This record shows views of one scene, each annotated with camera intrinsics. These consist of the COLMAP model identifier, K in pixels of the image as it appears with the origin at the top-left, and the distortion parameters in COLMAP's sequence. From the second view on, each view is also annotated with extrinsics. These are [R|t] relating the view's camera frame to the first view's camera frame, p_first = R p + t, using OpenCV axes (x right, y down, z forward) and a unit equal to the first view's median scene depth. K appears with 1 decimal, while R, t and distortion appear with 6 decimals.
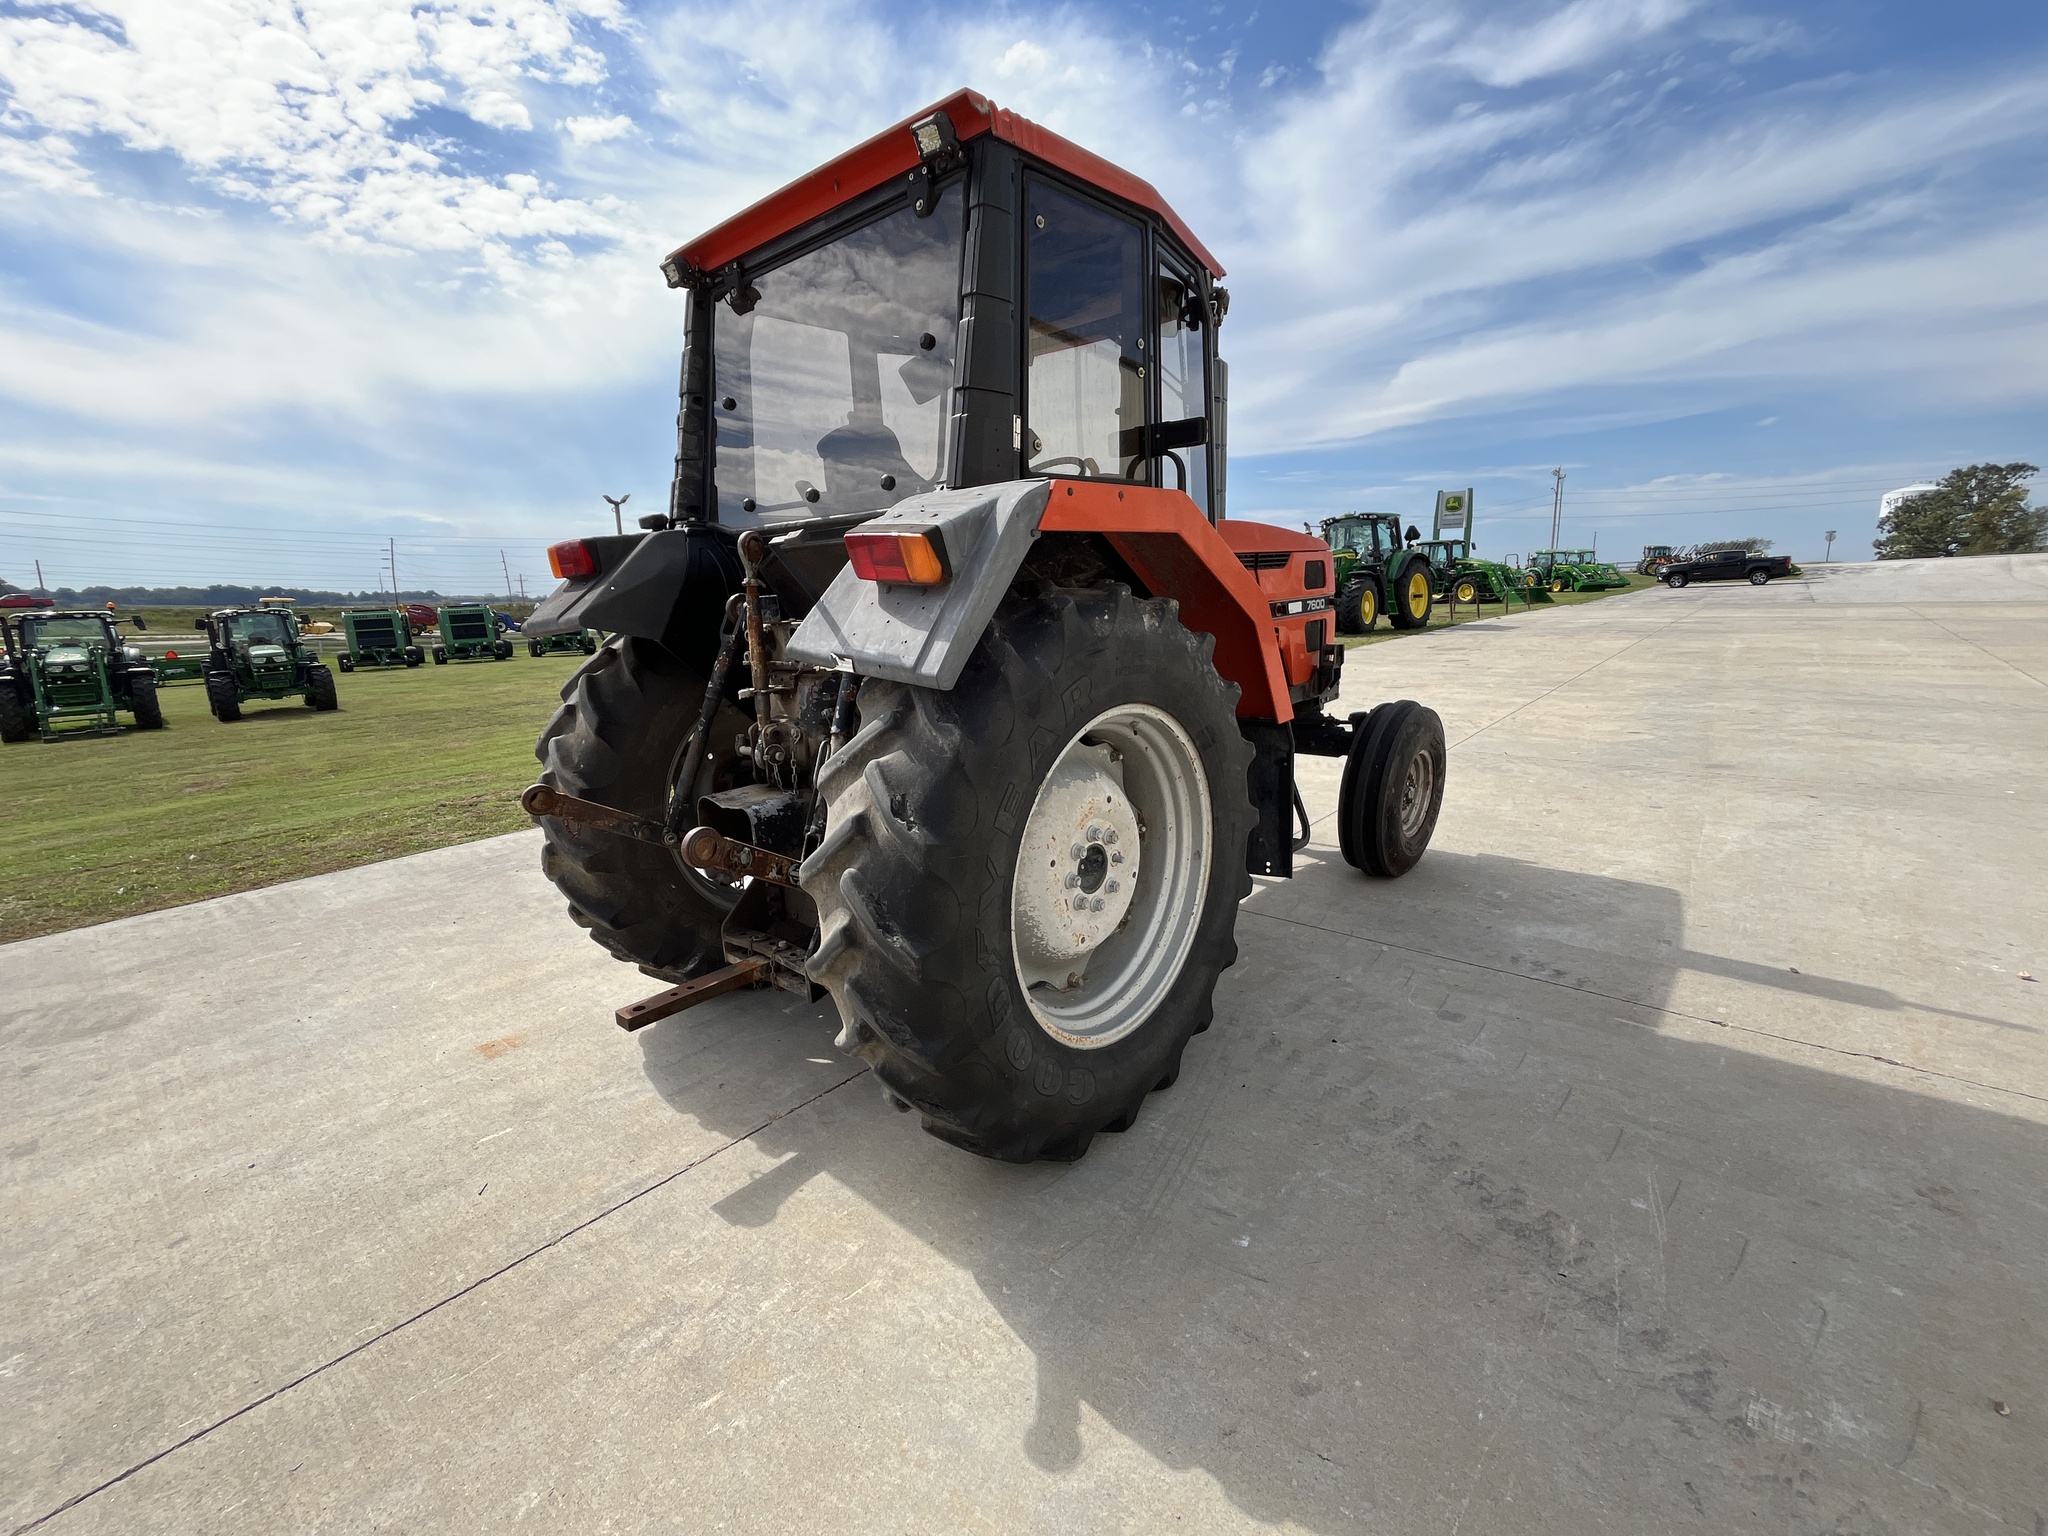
lens RADIAL K [[873.1, 0, 1015.7], [0, 873.1, 771.0], [0, 0, 1]] dist [-0.001610, -0.000346]
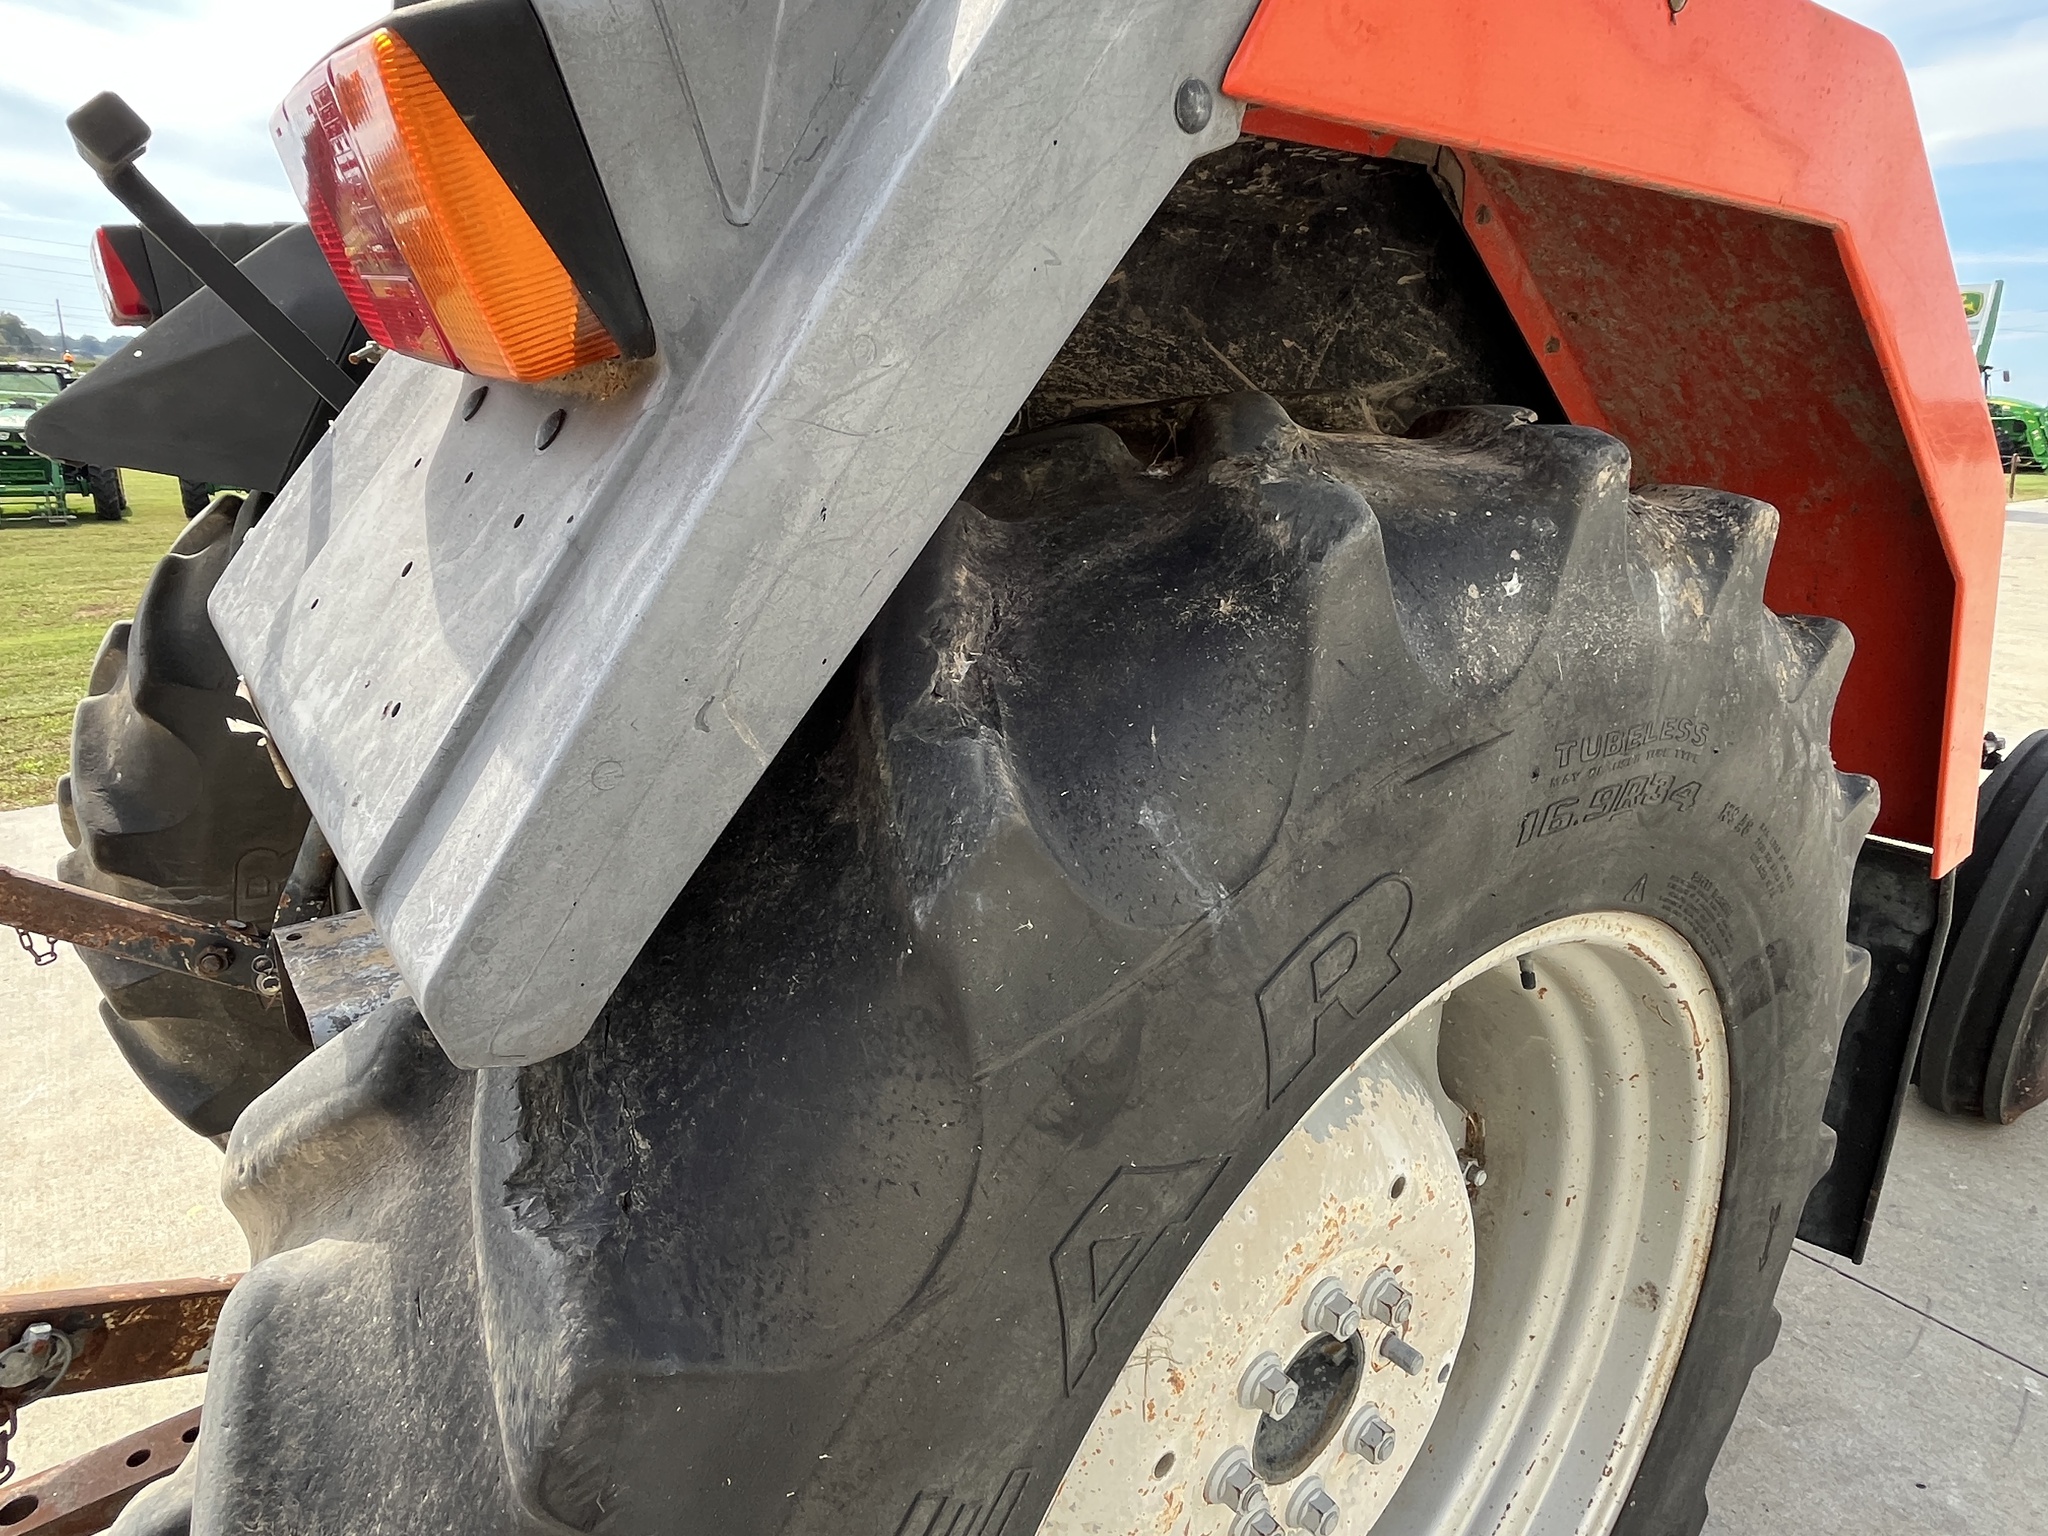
lens RADIAL K [[1194.1, 0, 998.6], [0, 1194.1, 758.5], [0, 0, 1]] dist [-0.004642, 0.000963]
pose [[0.980333, 0.107788, -0.165314, 0.003040], [-0.092577, 0.990957, 0.097132, -0.014554], [0.174288, -0.079917, 0.981446, 0.065792]]
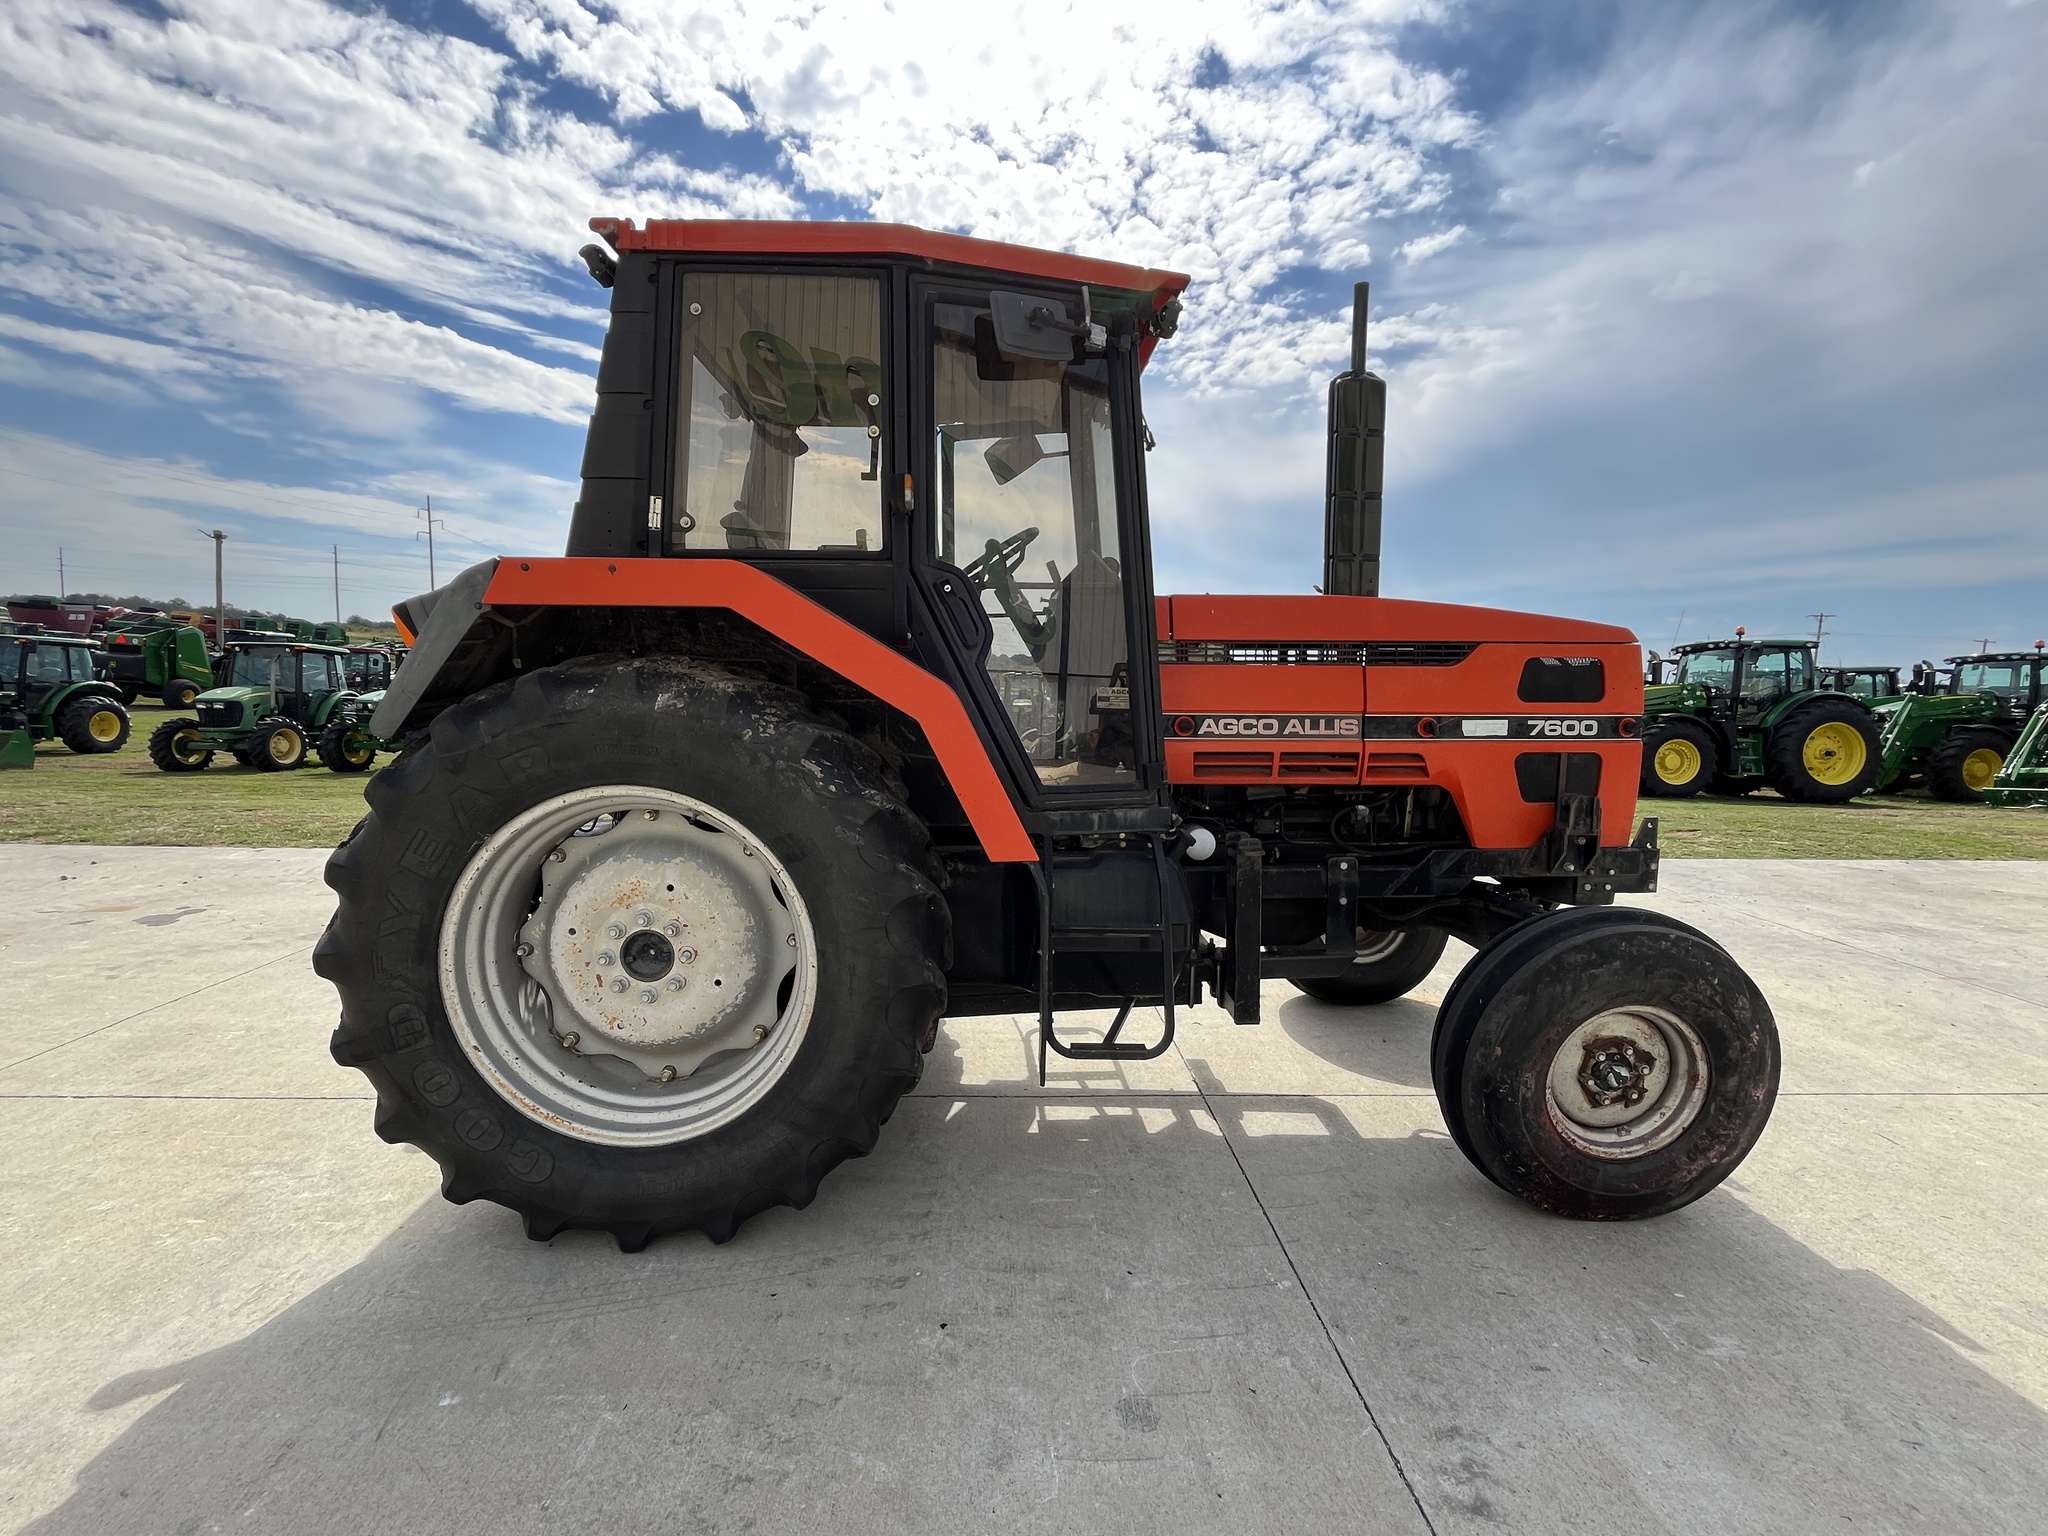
lens RADIAL K [[873.1, 0, 1012.6], [0, 873.1, 772.8], [0, 0, 1]] dist [-0.001610, -0.000346]
pose [[0.689745, 0.129790, -0.712325, 0.109830], [-0.196107, 0.980518, -0.011235, -0.016282], [0.696989, 0.147441, 0.701760, 0.063569]]
